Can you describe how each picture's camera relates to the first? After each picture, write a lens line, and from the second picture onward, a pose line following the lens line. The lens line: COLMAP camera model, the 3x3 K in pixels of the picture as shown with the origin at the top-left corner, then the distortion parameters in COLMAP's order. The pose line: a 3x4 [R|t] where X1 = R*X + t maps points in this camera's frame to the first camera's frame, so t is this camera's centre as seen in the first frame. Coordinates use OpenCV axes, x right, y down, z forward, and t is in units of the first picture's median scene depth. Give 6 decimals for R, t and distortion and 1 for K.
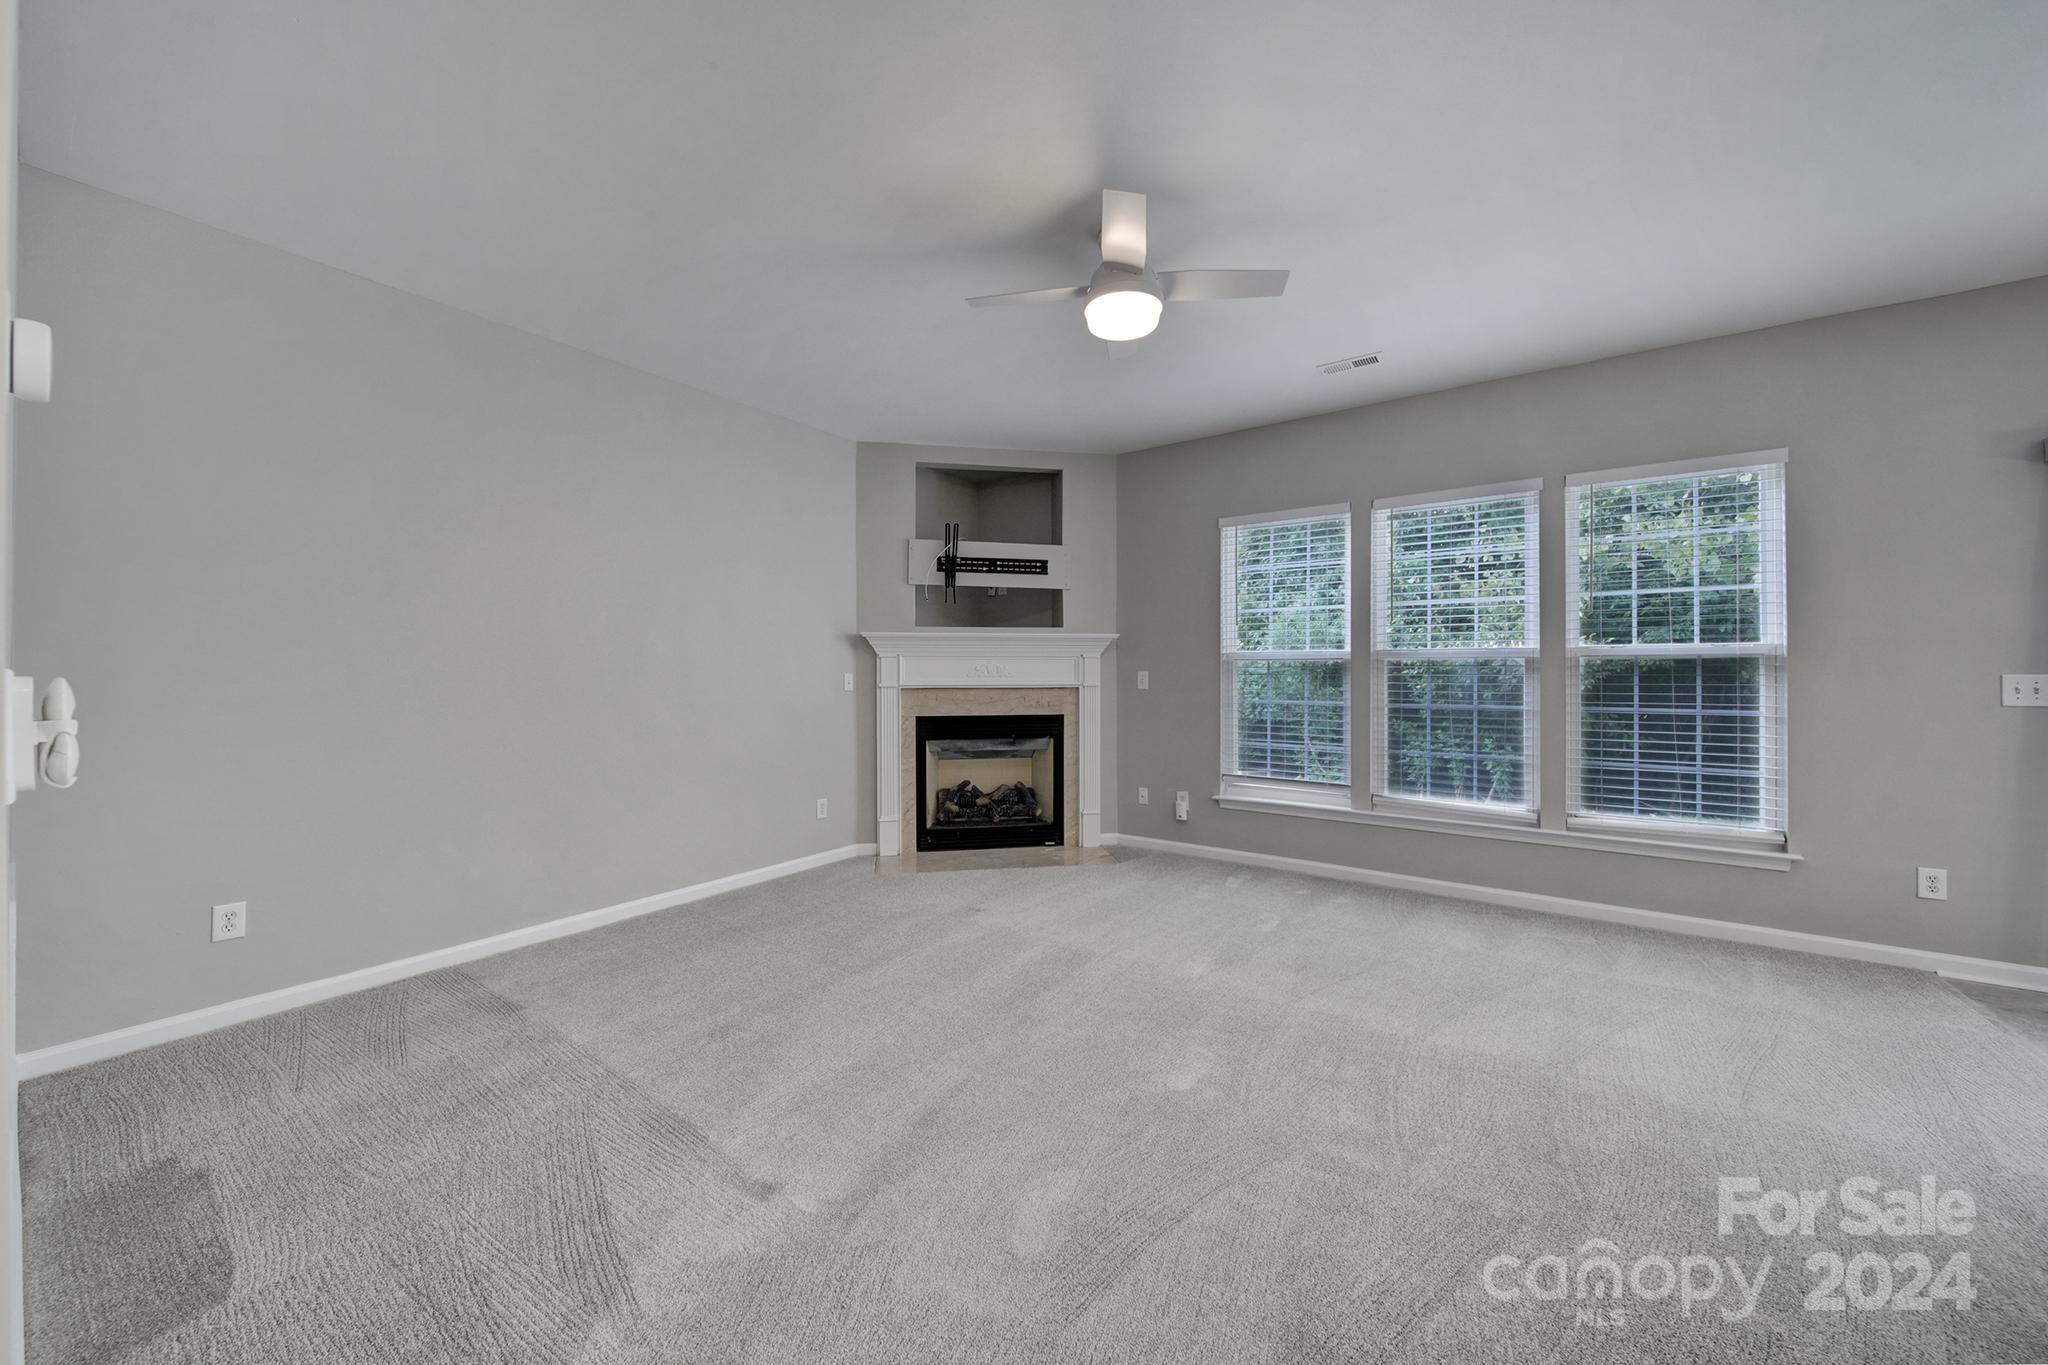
lens RADIAL K [[724.1, 0, 1026.7], [0, 724.1, 668.8], [0, 0, 1]] dist [-0.000928, -0.001483]
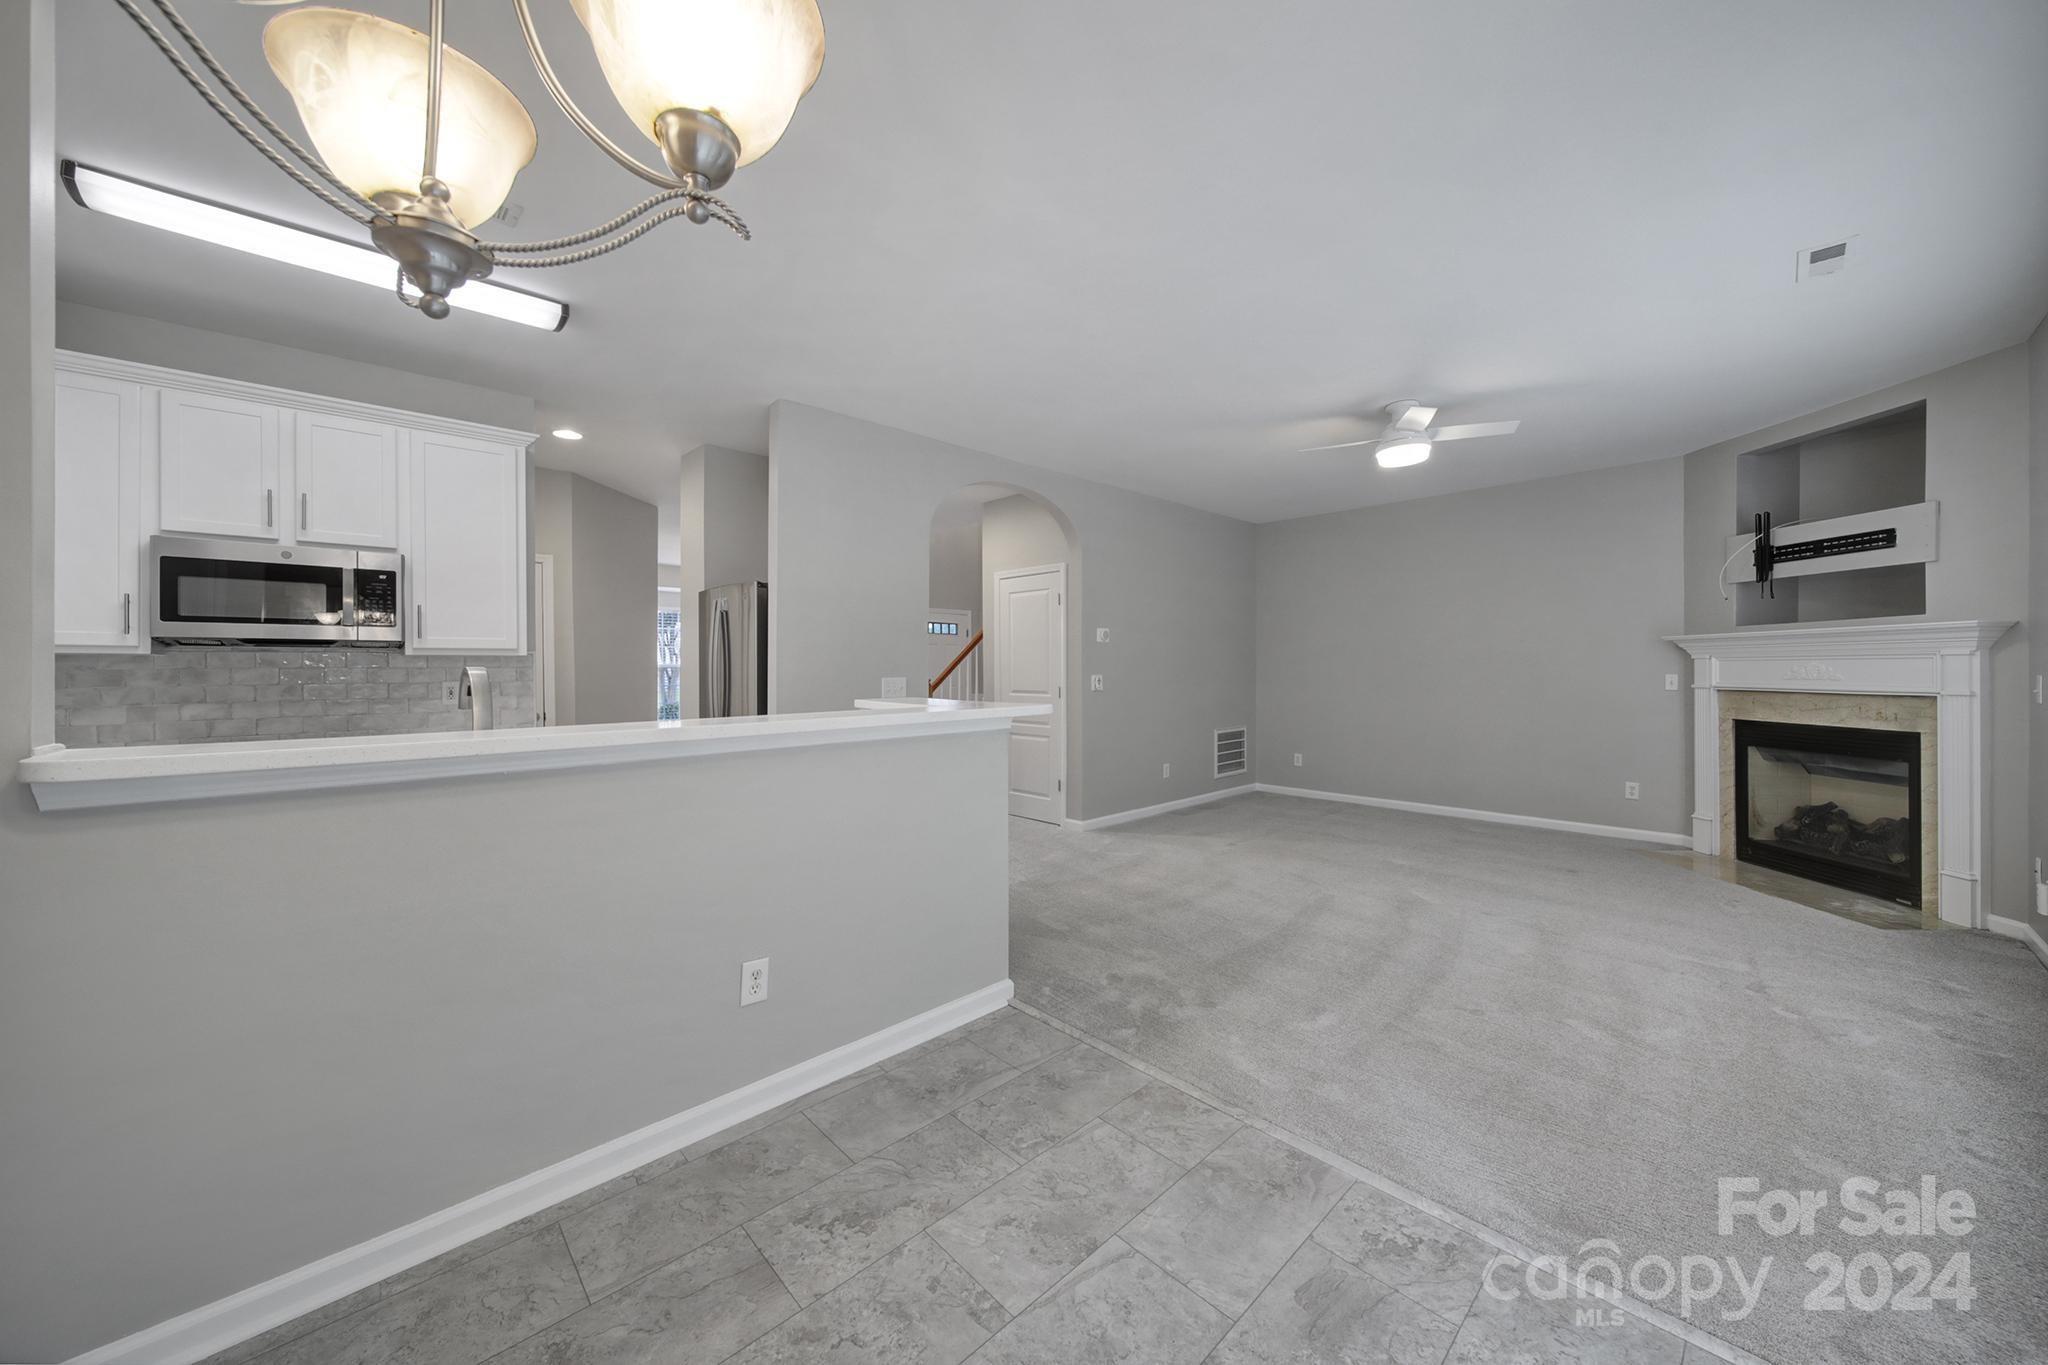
lens RADIAL K [[727.9, 0, 1023.9], [0, 727.9, 670.1], [0, 0, 1]] dist [-0.001315, -0.001316]
pose [[-0.193785, 0.005057, -0.981031, 0.980641], [0.009370, 0.999951, 0.003303, -0.011845], [0.980999, -0.008552, -0.193823, 0.254154]]
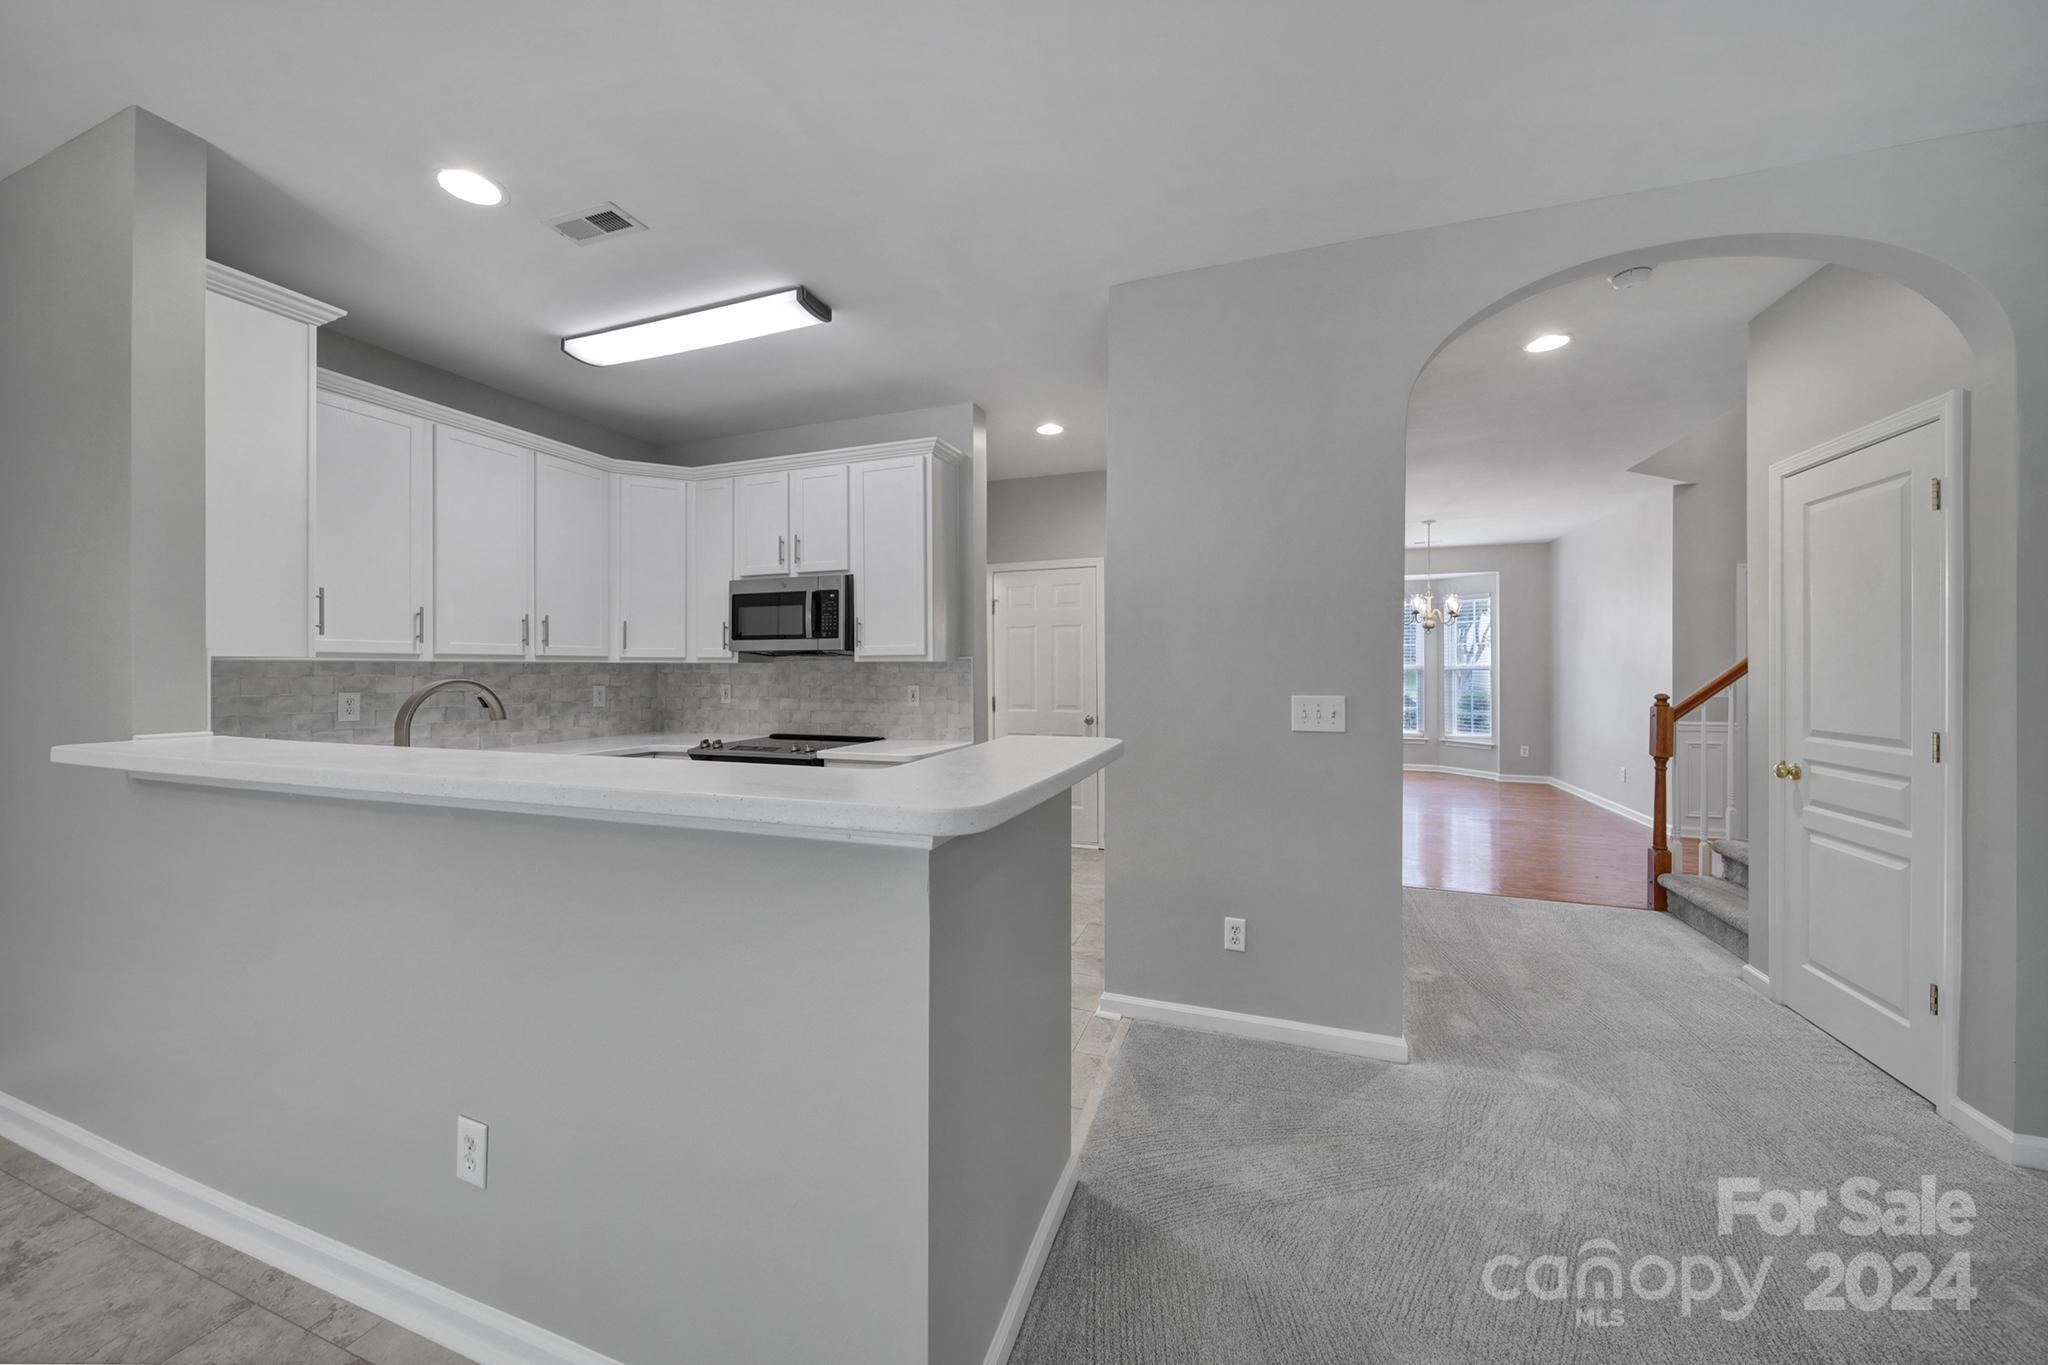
lens RADIAL K [[722.8, 0, 1024.1], [0, 722.8, 668.8], [0, 0, 1]] dist [-0.002150, -0.000418]
pose [[-0.963289, 0.001852, -0.268460, 0.449902], [0.003085, 0.999987, -0.004172, -0.018181], [0.268448, -0.004847, -0.963282, 0.350951]]
